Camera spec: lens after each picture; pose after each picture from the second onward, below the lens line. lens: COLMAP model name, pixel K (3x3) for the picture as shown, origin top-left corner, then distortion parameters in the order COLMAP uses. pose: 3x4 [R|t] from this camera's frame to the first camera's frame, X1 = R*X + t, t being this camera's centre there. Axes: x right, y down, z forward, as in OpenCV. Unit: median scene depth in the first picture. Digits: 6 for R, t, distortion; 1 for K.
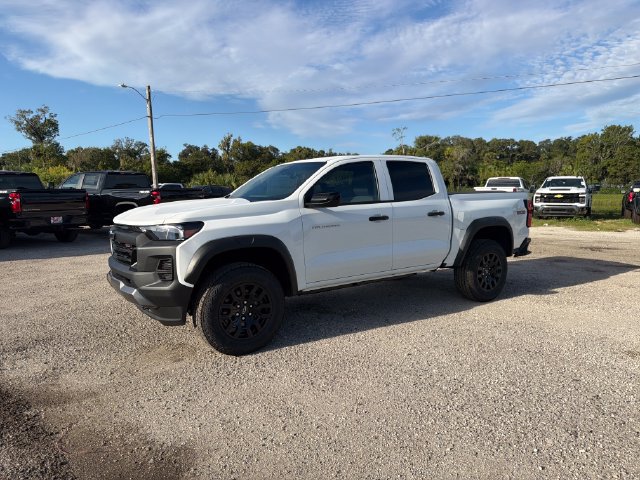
lens RADIAL K [[447.1, 0, 314.8], [0, 447.1, 244.0], [0, 0, 1]] dist [0.077766, -0.110823]
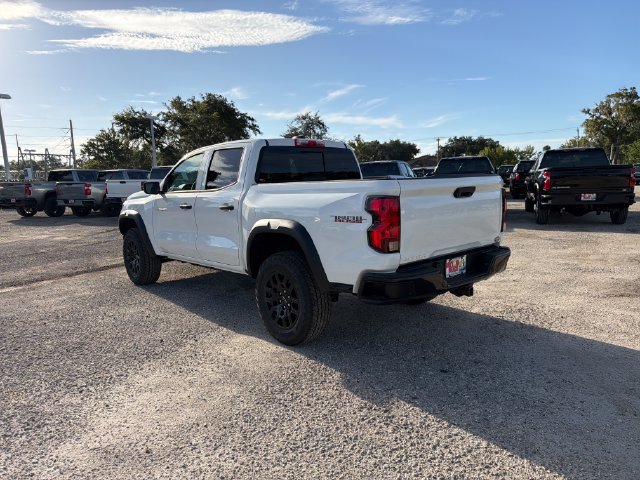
lens RADIAL K [[447.1, 0, 314.8], [0, 447.1, 244.0], [0, 0, 1]] dist [0.077766, -0.110823]
pose [[0.144268, 0.140024, -0.979582, 1.073962], [-0.087483, 0.987866, 0.128324, -0.116089], [0.985664, 0.067184, 0.154768, 0.974443]]
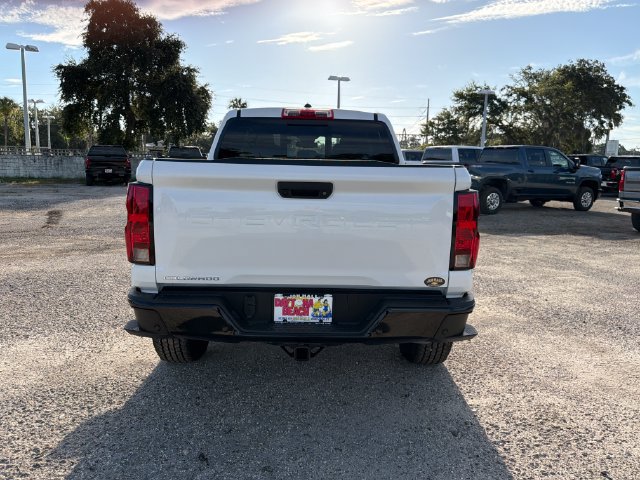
lens RADIAL K [[504.4, 0, 317.5], [0, 504.4, 237.5], [0, 0, 1]] dist [0.005699, -0.005693]
pose [[-0.530618, 0.116031, -0.839632, 0.831888], [-0.116541, 0.971191, 0.207861, -0.175190], [0.839561, 0.208146, -0.501809, 1.504776]]
